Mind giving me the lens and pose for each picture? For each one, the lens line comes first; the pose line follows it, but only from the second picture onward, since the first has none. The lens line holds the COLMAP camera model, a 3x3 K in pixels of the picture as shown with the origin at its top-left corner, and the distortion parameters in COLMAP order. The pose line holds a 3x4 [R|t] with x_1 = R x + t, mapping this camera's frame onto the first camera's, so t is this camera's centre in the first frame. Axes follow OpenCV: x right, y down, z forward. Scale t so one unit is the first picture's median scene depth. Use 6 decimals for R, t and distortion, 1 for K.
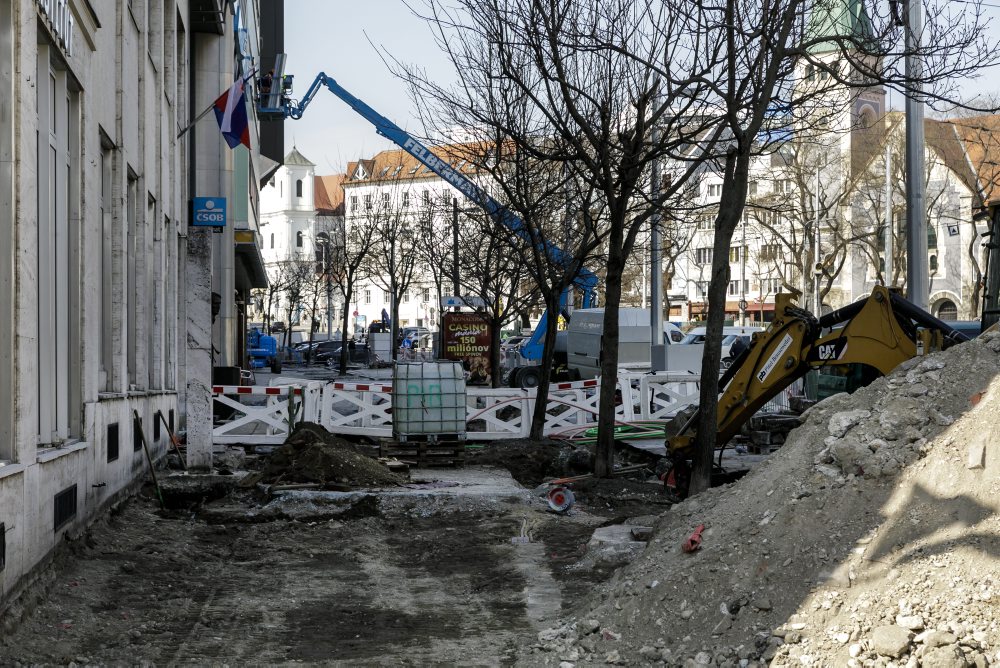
lens RADIAL K [[1985.2, 0, 499.3], [0, 1985.2, 333.8], [0, 0, 1]] dist [0.056243, 0.000000]
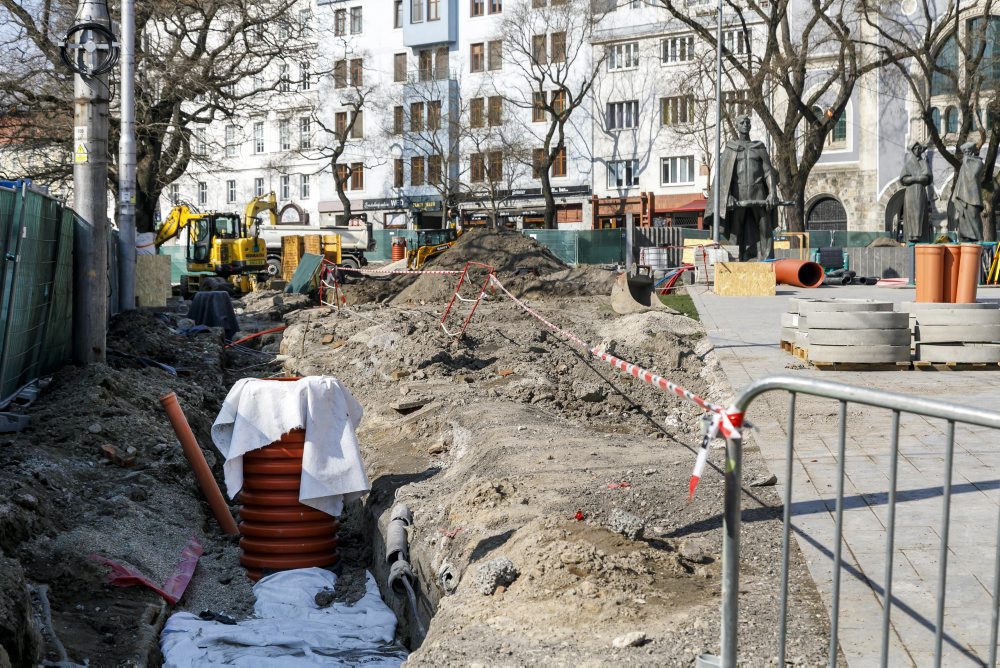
lens RADIAL K [[1886.9, 0, 496.3], [0, 1886.9, 333.2], [0, 0, 1]] dist [0.026152, 0.000000]
pose [[0.999372, -0.003944, -0.035206, 0.086430], [0.005443, 0.999079, 0.042564, -0.000244], [0.035006, -0.042729, 0.998473, 0.456794]]
